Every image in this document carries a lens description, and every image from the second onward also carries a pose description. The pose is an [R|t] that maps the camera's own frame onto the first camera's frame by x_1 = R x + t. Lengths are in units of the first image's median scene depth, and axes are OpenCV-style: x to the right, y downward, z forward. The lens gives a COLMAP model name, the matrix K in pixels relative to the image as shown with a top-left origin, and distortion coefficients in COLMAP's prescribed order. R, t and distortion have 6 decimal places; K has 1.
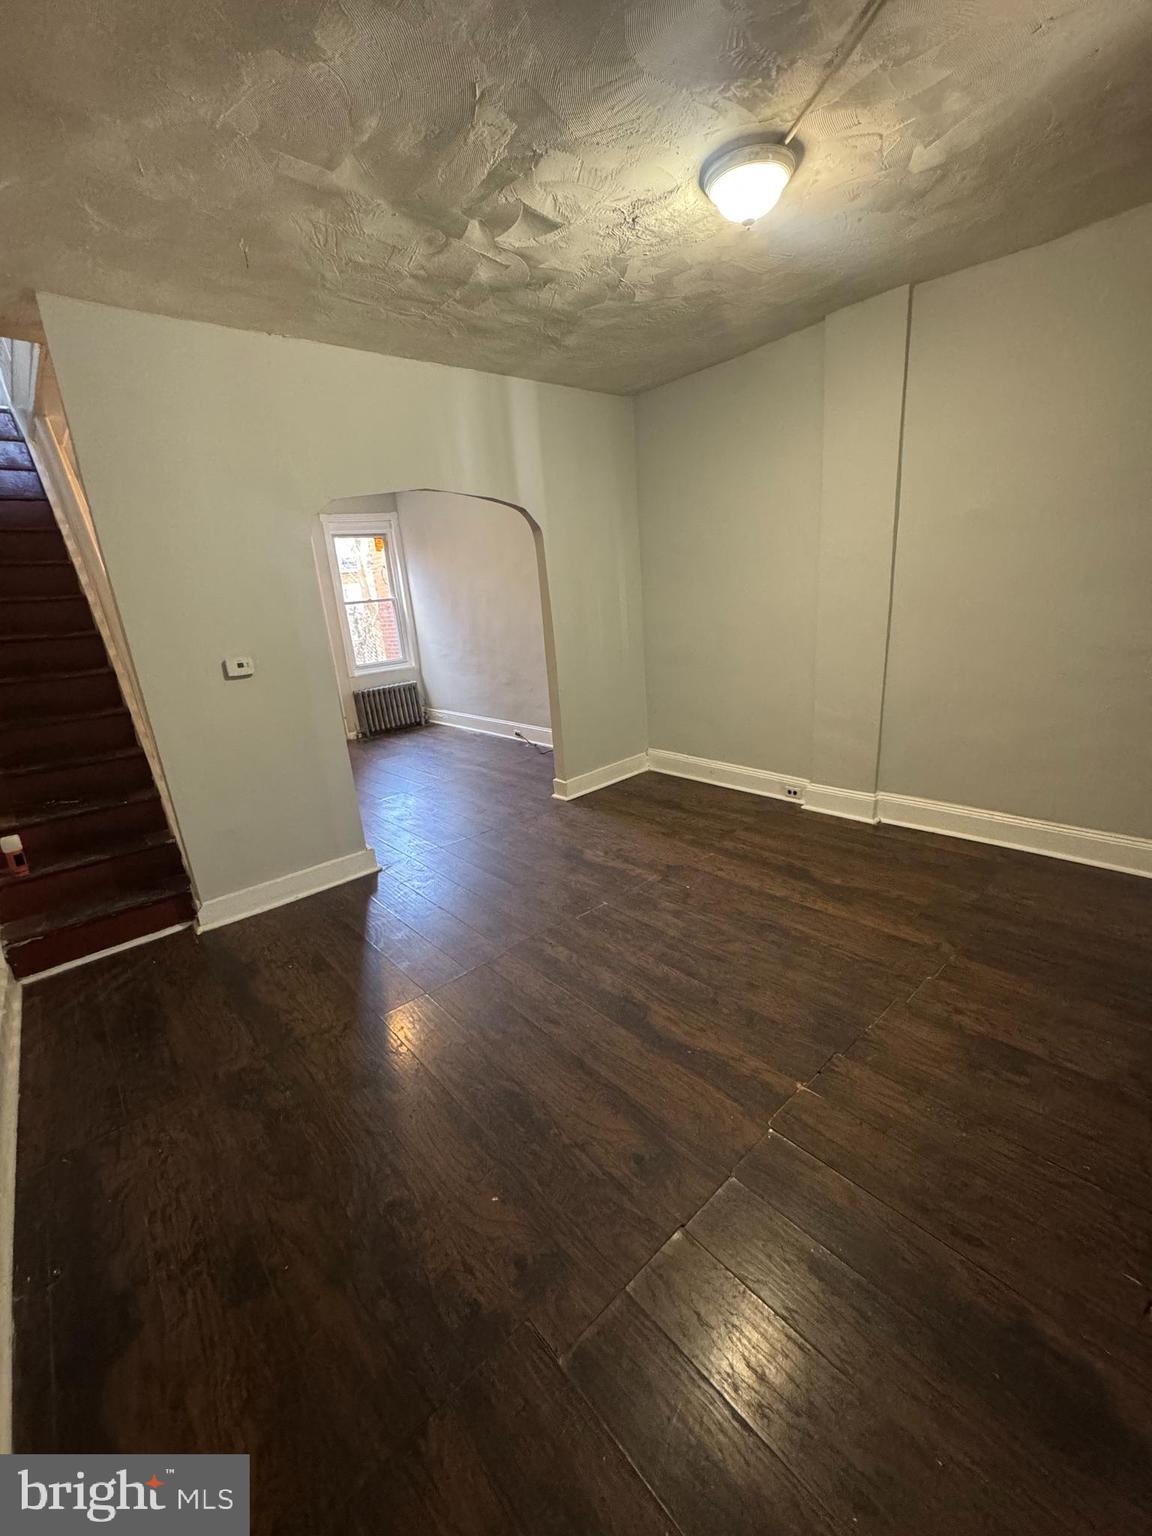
lens RADIAL K [[613.0, 0, 577.3], [0, 613.0, 768.7], [0, 0, 1]] dist [-0.002068, 0.000303]
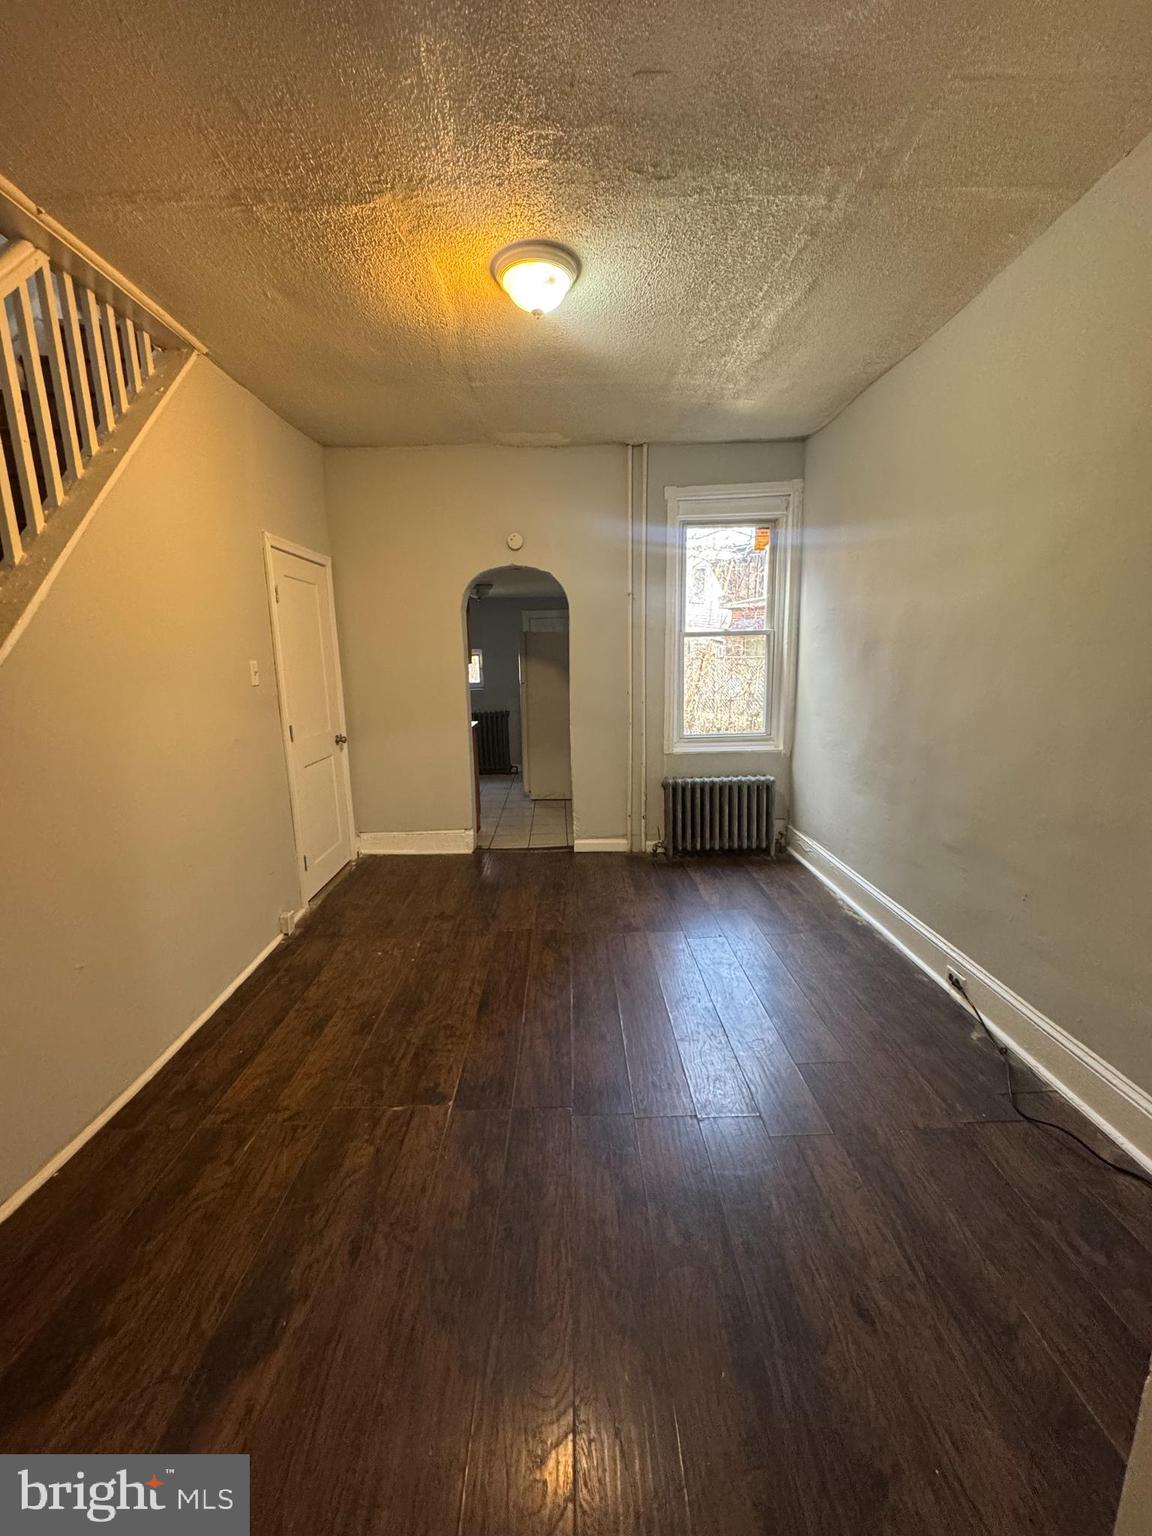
lens RADIAL K [[613.0, 0, 576.8], [0, 613.0, 765.5], [0, 0, 1]] dist [-0.002068, 0.000303]
pose [[0.755257, 0.177319, -0.630988, -0.050841], [-0.212168, 0.977016, 0.020606, -0.130196], [0.620139, 0.118313, 0.775519, 0.468681]]
